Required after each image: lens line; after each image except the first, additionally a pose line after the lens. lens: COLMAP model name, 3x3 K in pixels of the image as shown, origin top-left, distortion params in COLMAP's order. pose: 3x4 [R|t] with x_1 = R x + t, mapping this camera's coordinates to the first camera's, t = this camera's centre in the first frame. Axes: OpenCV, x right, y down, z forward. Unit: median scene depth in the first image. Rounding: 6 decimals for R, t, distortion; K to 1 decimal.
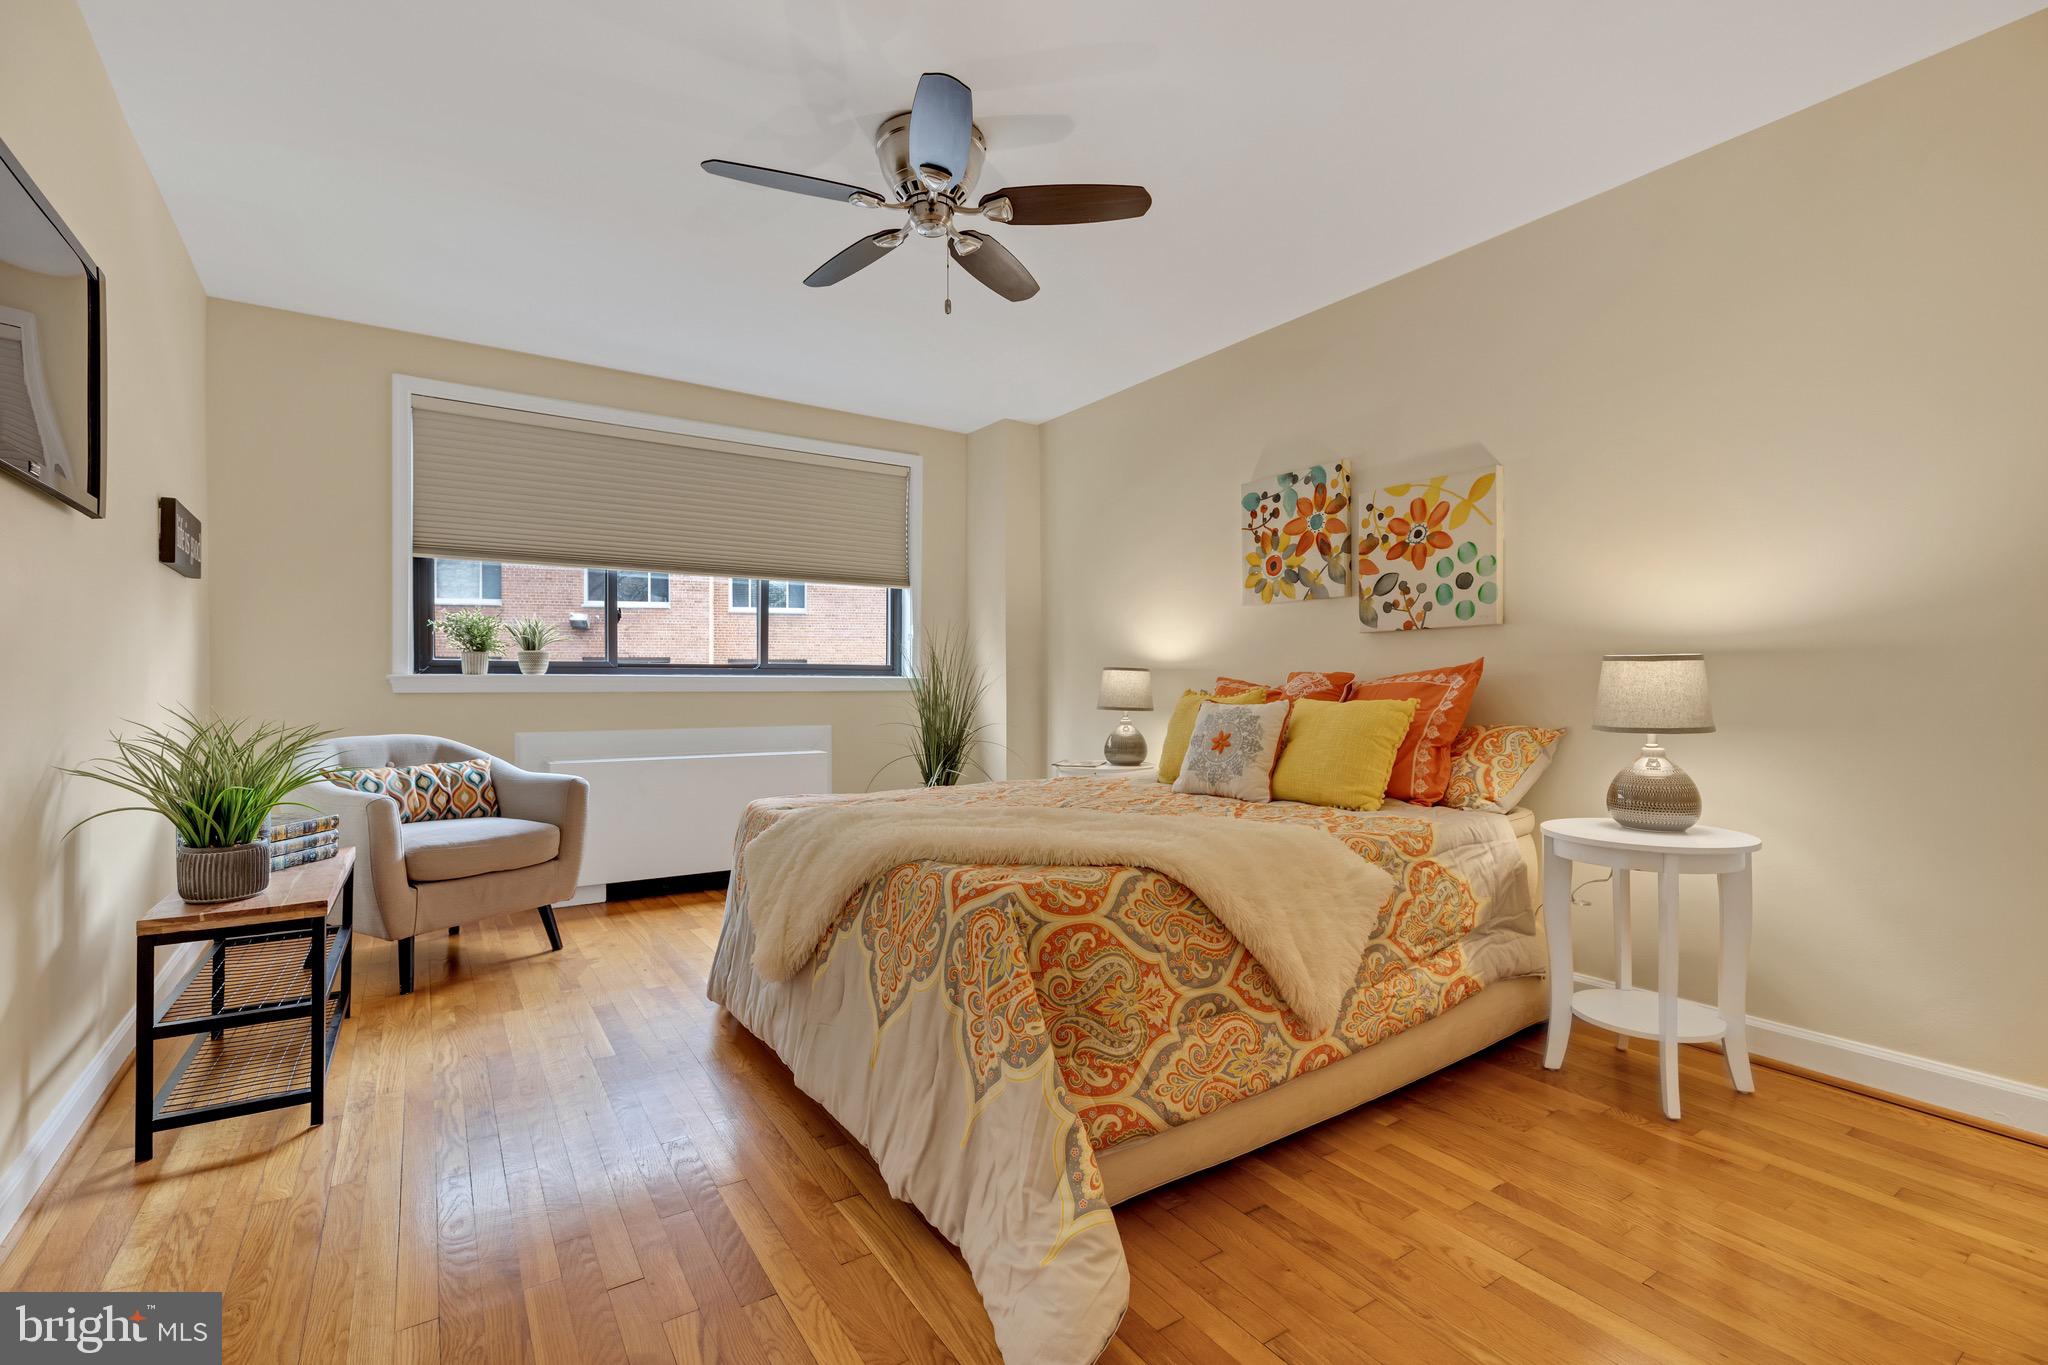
lens RADIAL K [[922.0, 0, 1024.0], [0, 922.0, 682.5], [0, 0, 1]] dist [0.000488, -0.000093]
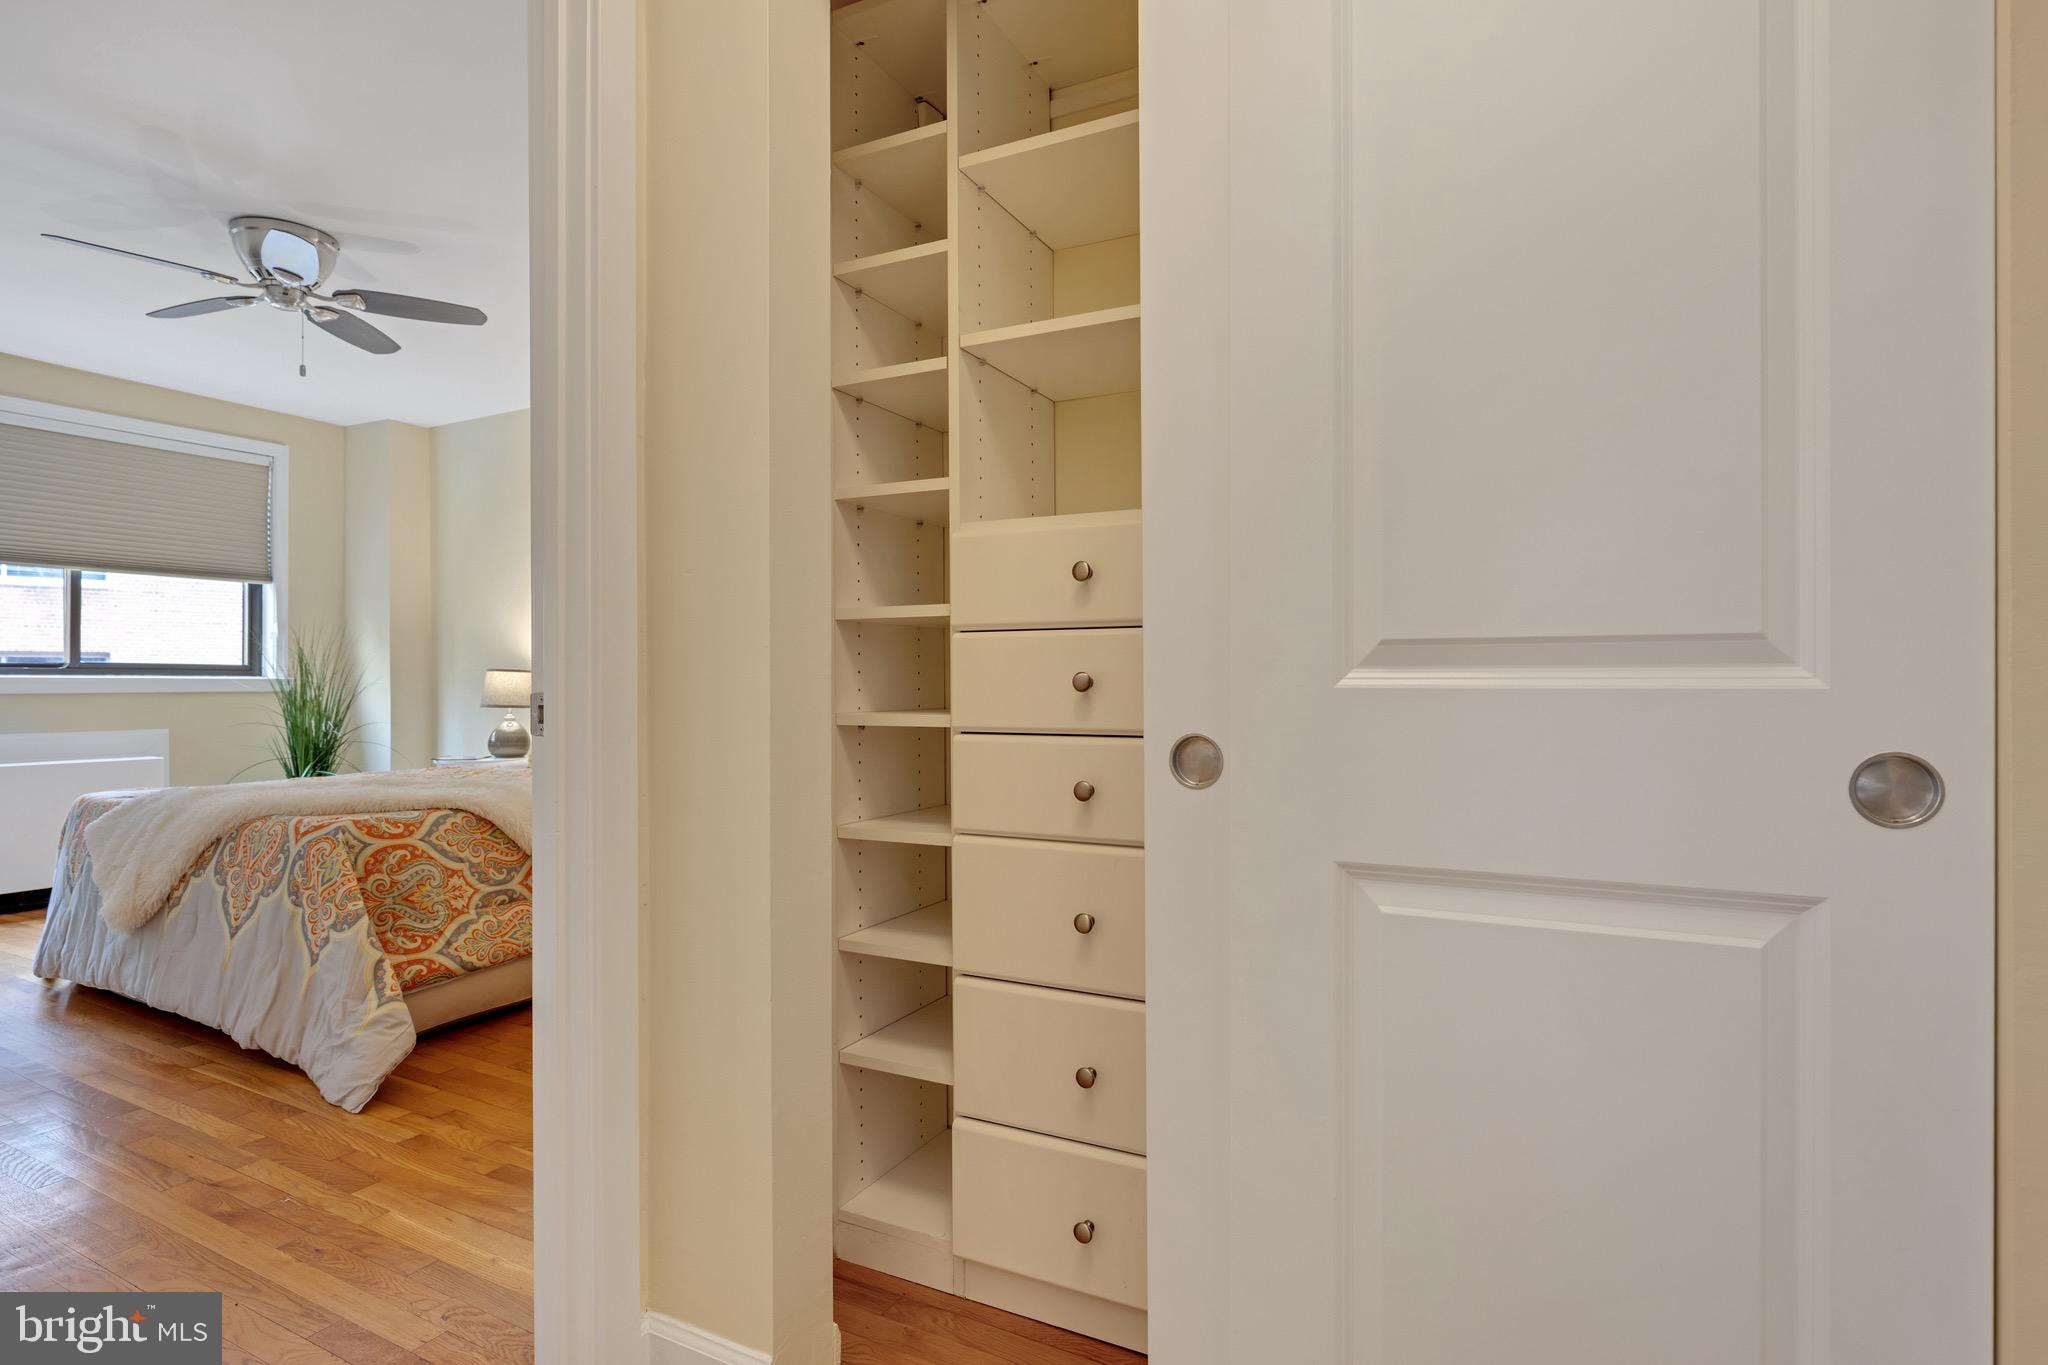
lens RADIAL K [[1032.4, 0, 1024.0], [0, 1032.4, 682.5], [0, 0, 1]] dist [-0.004212, -0.001451]
pose [[0.878520, -0.000234, 0.477705, 0.147801], [0.000663, 1.000000, -0.000729, 0.002295], [-0.477705, 0.000957, 0.878520, -0.905389]]
